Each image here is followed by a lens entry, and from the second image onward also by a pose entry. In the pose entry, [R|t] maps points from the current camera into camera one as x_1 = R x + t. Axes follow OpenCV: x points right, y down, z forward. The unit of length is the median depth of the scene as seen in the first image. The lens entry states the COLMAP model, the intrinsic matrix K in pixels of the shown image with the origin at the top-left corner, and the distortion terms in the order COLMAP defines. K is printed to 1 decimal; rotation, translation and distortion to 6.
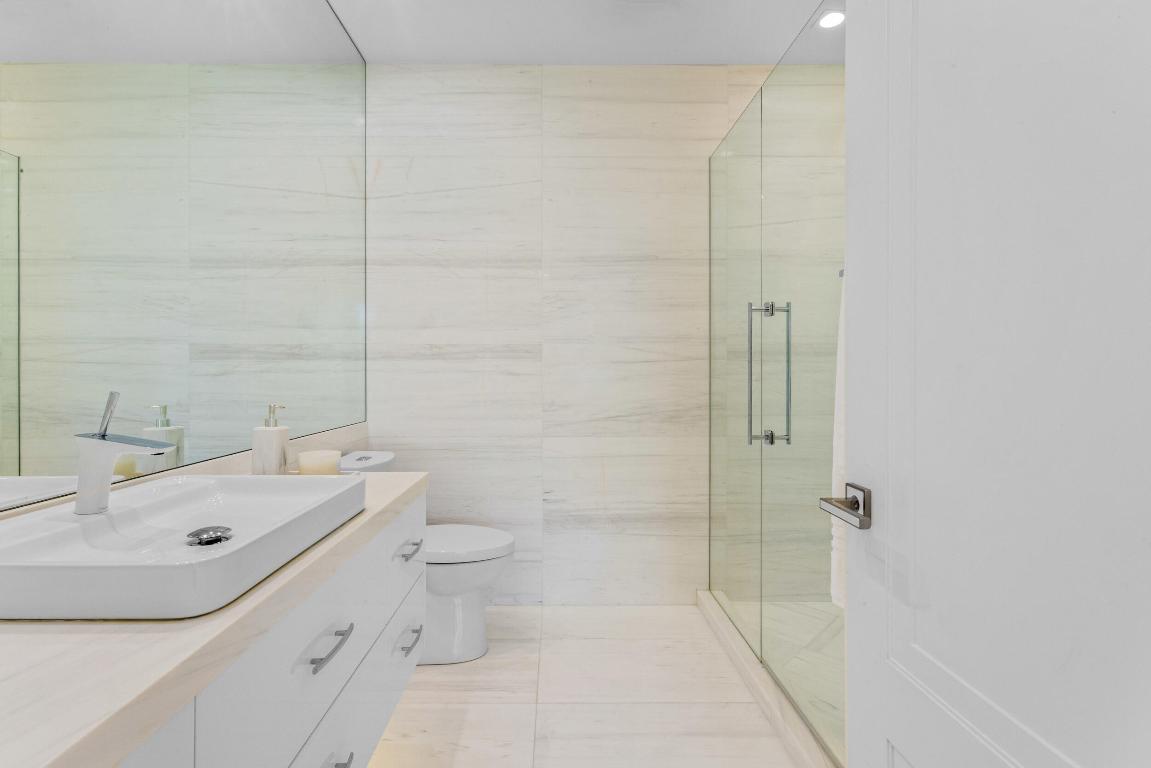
lens RADIAL K [[545.0, 0, 575.0], [0, 545.0, 369.4], [0, 0, 1]] dist [-0.001165, -0.000044]
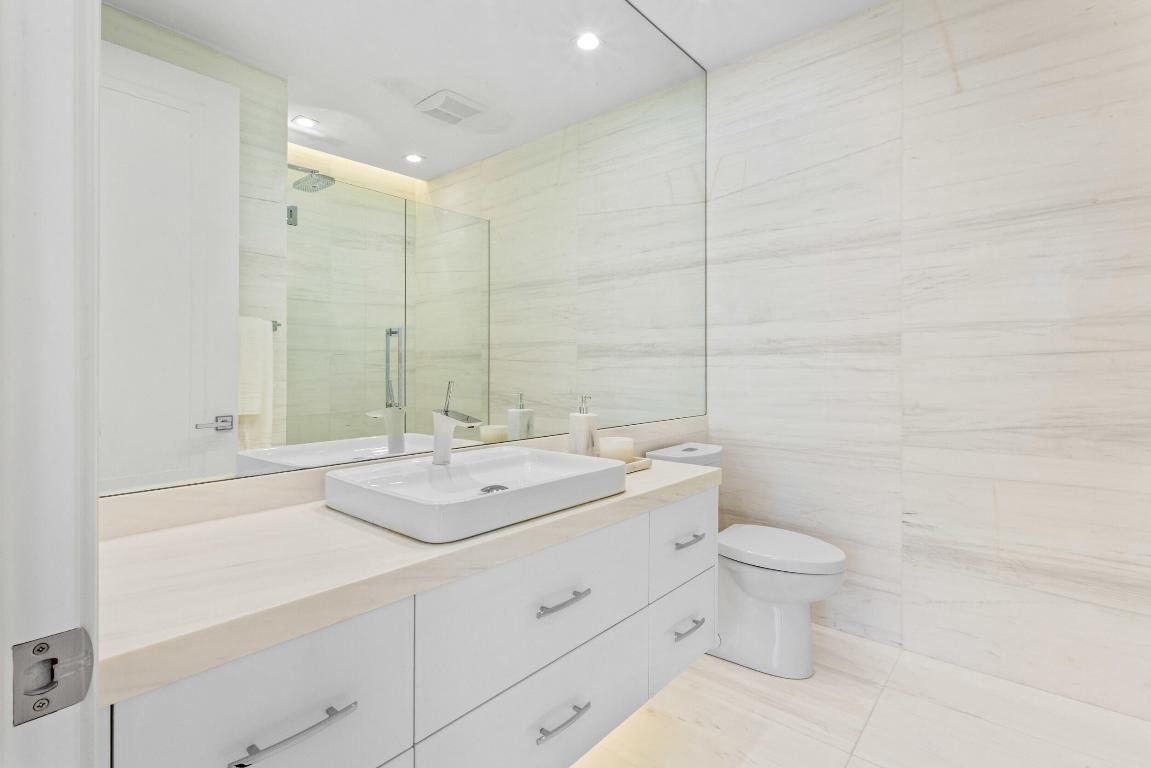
lens RADIAL K [[550.3, 0, 578.1], [0, 550.3, 364.8], [0, 0, 1]] dist [0.001689, 0.000818]
pose [[0.752517, -0.003708, -0.658562, 0.126363], [0.003587, 0.999992, -0.001531, 0.000061], [0.658563, -0.001210, 0.752525, 0.045345]]
